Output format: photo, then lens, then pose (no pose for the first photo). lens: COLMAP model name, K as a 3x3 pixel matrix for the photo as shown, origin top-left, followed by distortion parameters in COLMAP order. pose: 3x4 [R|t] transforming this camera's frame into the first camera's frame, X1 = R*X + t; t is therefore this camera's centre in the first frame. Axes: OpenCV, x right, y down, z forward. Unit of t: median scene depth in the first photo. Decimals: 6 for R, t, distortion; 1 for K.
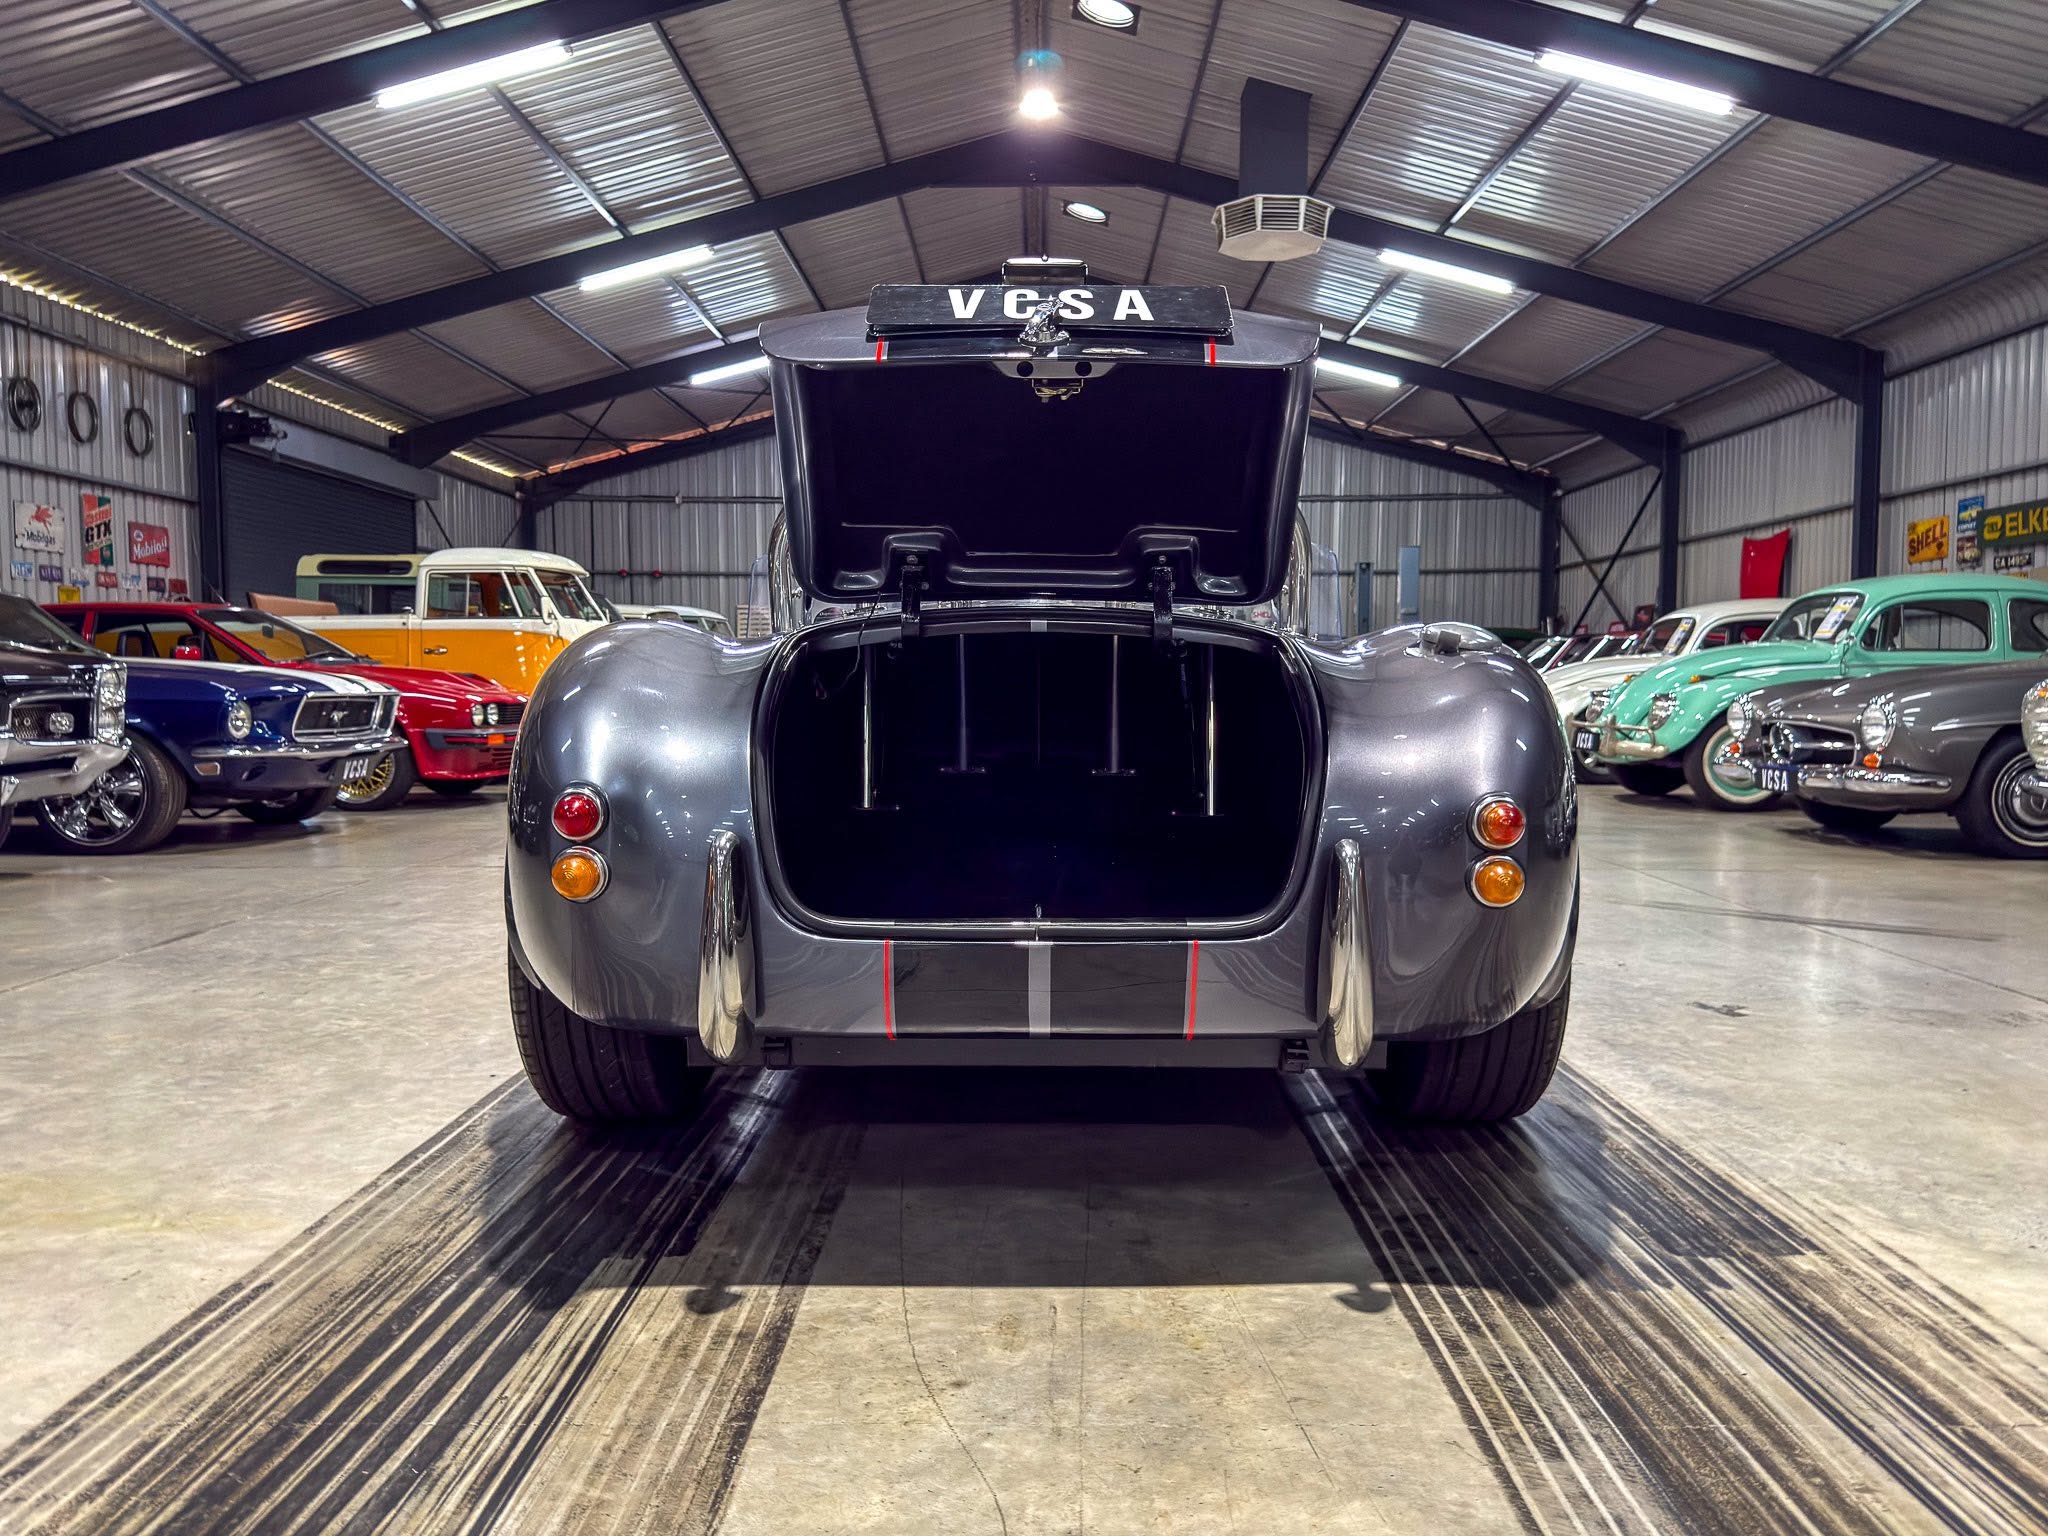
lens RADIAL K [[1462.1, 0, 1021.3], [0, 1462.1, 762.8], [0, 0, 1]] dist [0.043993, -0.058411]
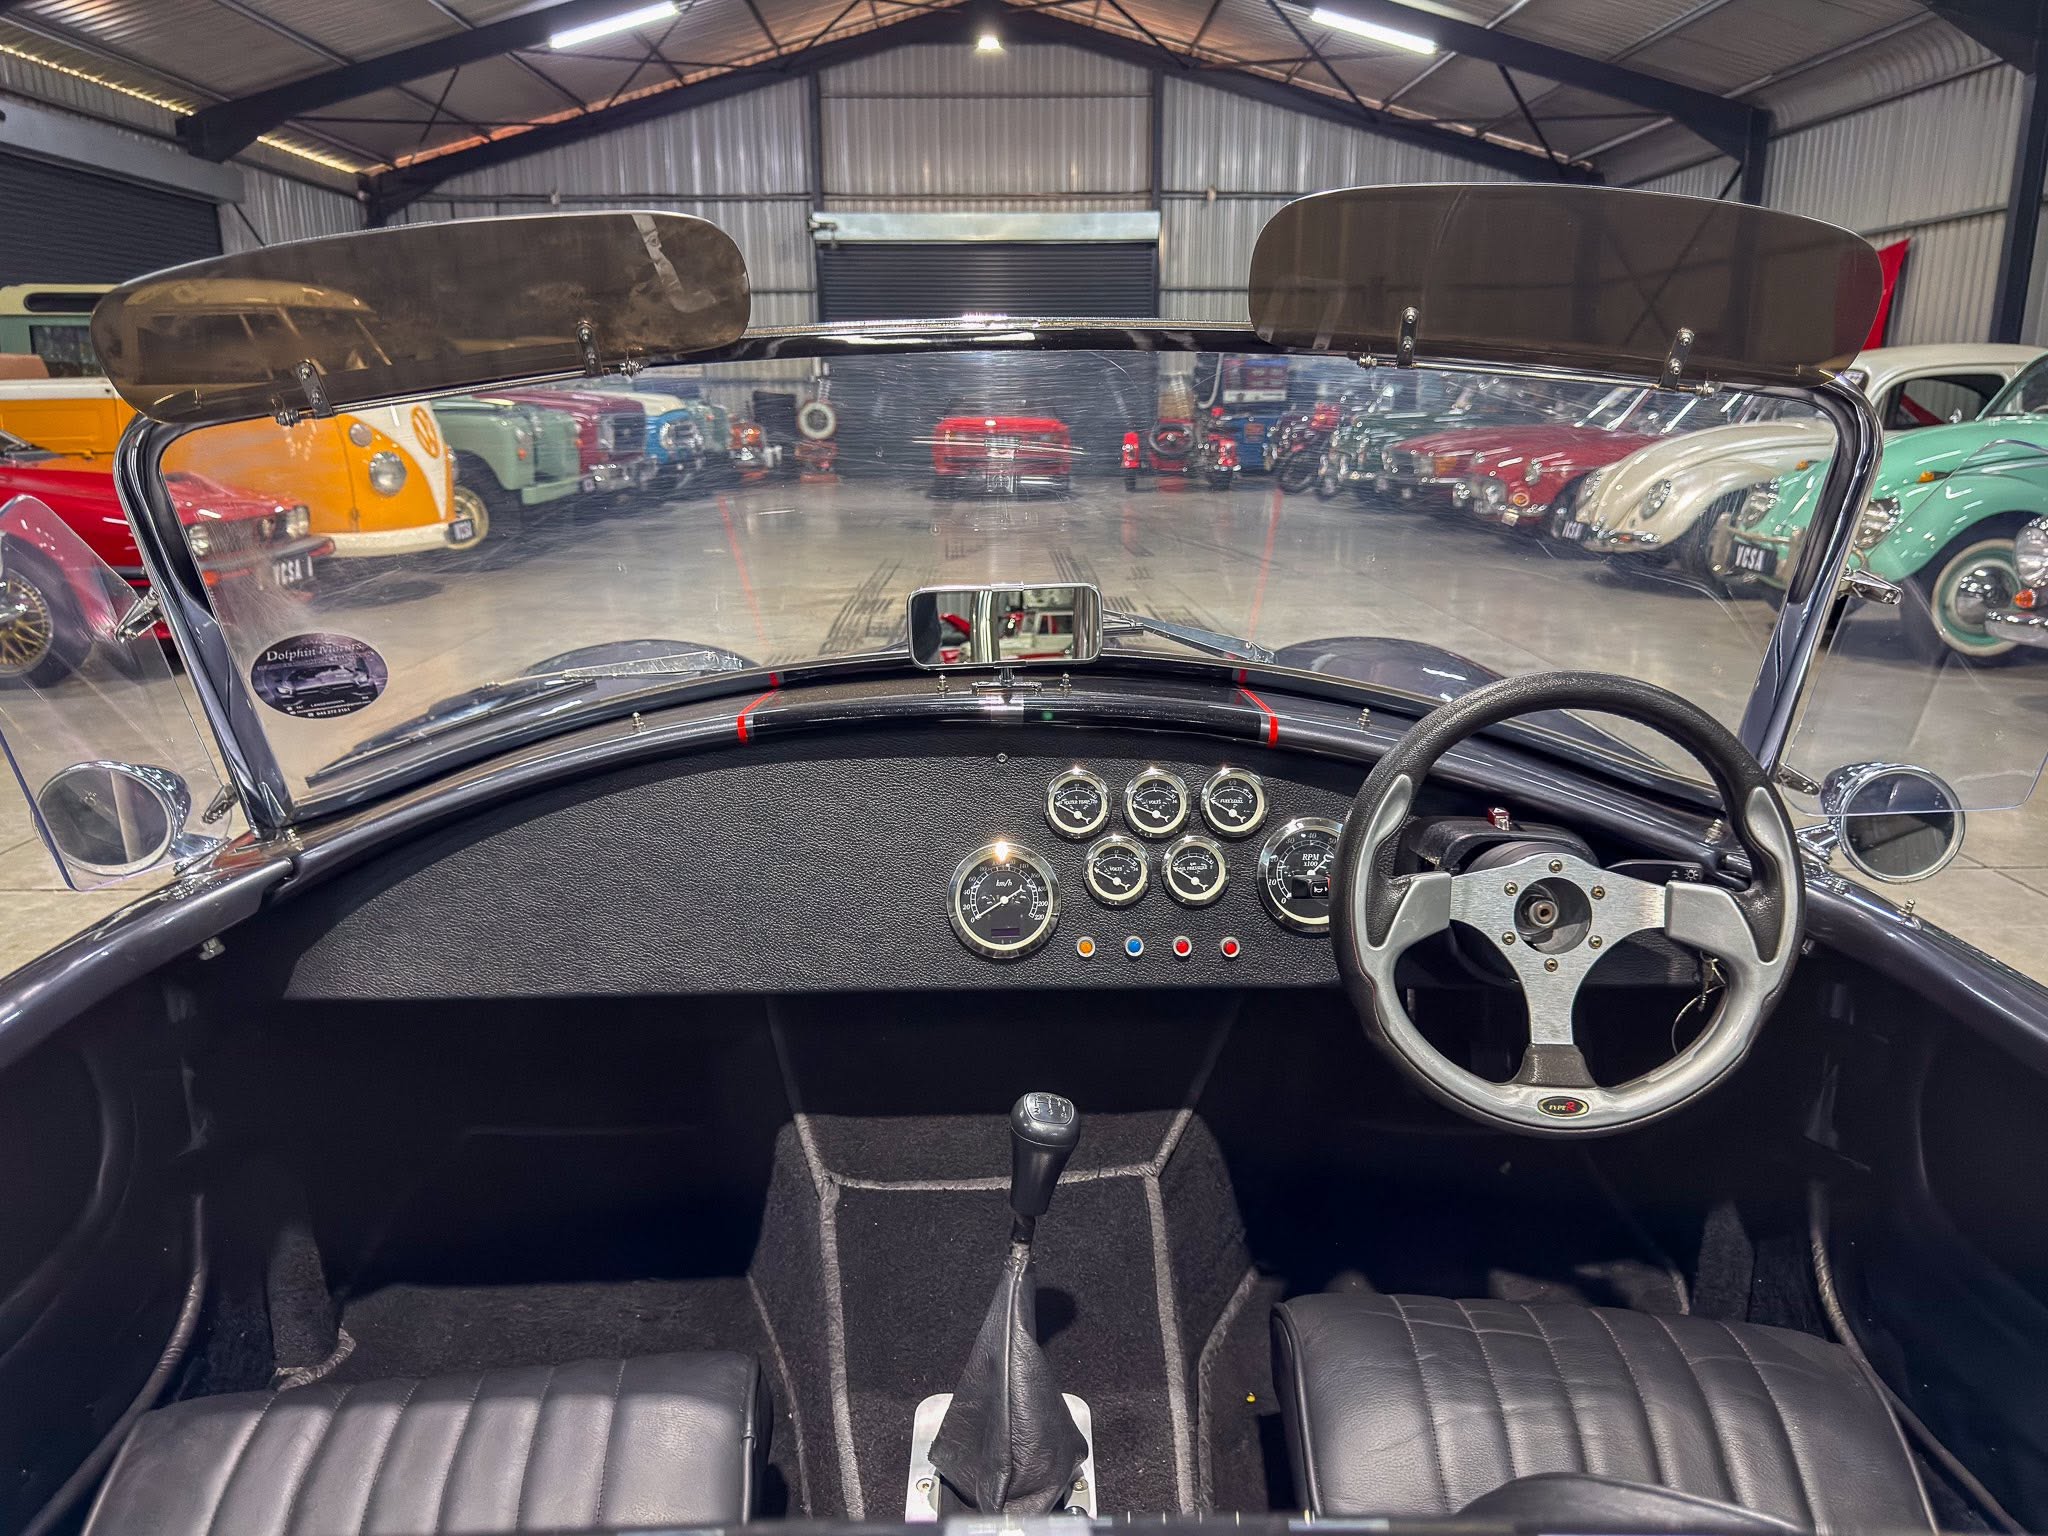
lens RADIAL K [[1482.8, 0, 1029.2], [0, 1482.8, 782.3], [0, 0, 1]] dist [0.005127, -0.009966]
pose [[0.999349, -0.014304, 0.033122, 0.001632], [0.007487, 0.980285, 0.197445, -0.035339], [-0.035293, -0.197069, 0.979754, 0.180913]]
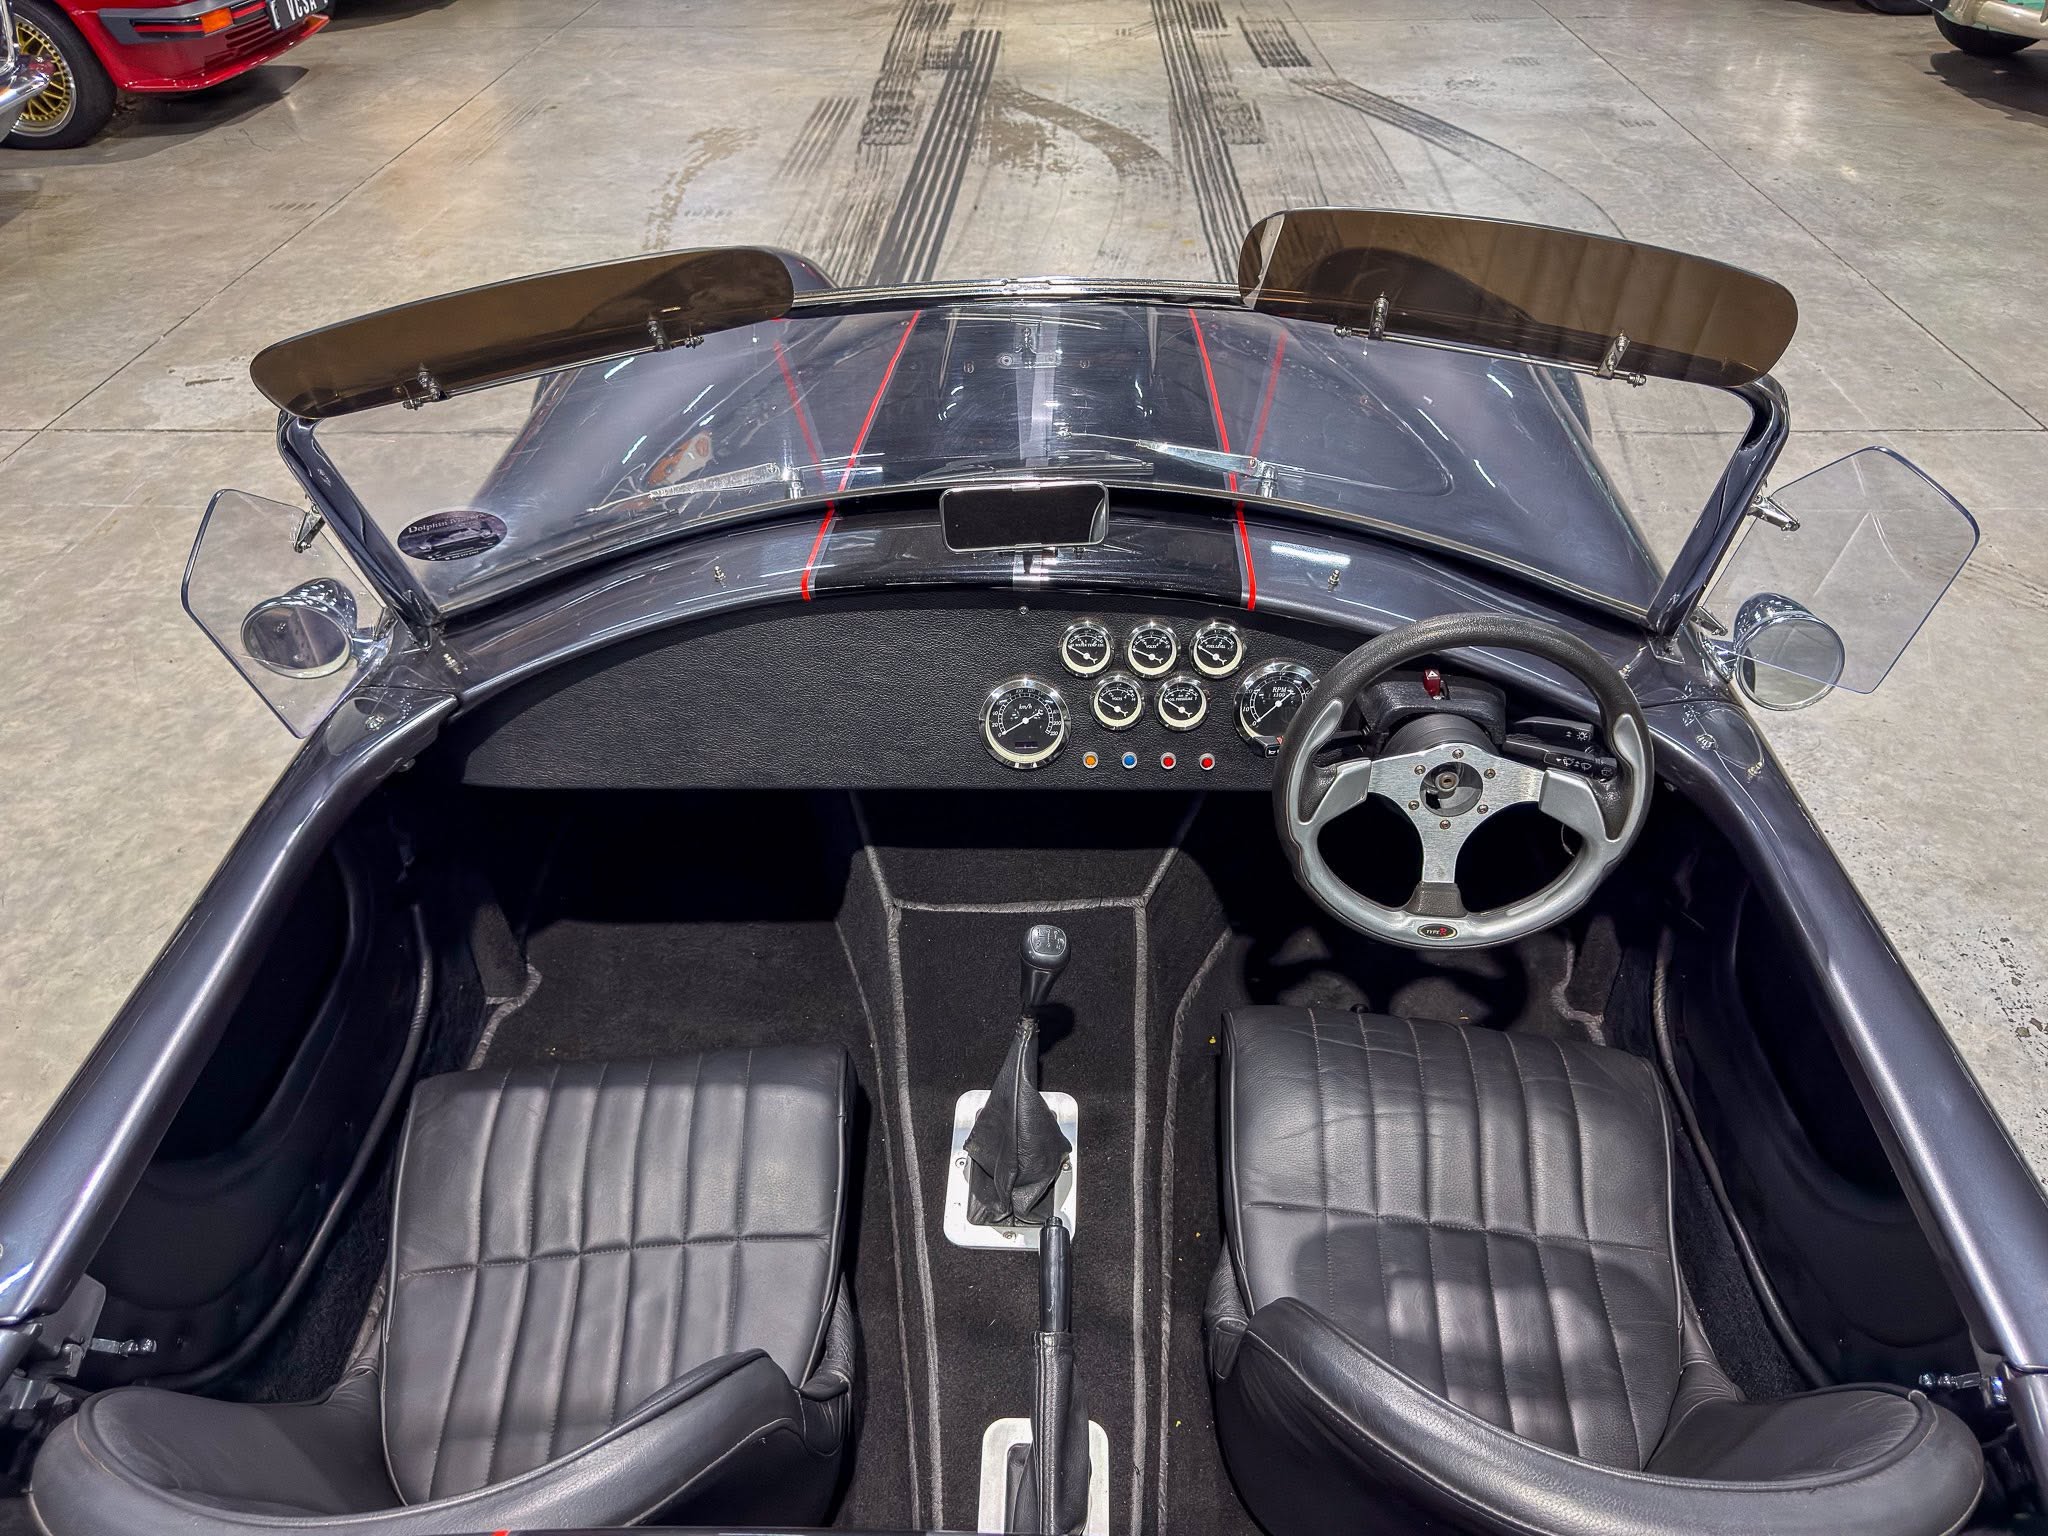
lens RADIAL K [[1480.5, 0, 1039.2], [0, 1480.5, 786.7], [0, 0, 1]] dist [0.066275, -0.081042]
pose [[0.999852, -0.003550, -0.016806, 0.005521], [0.012469, 0.822961, 0.567961, -0.066900], [0.011814, -0.568087, 0.822884, 0.173834]]
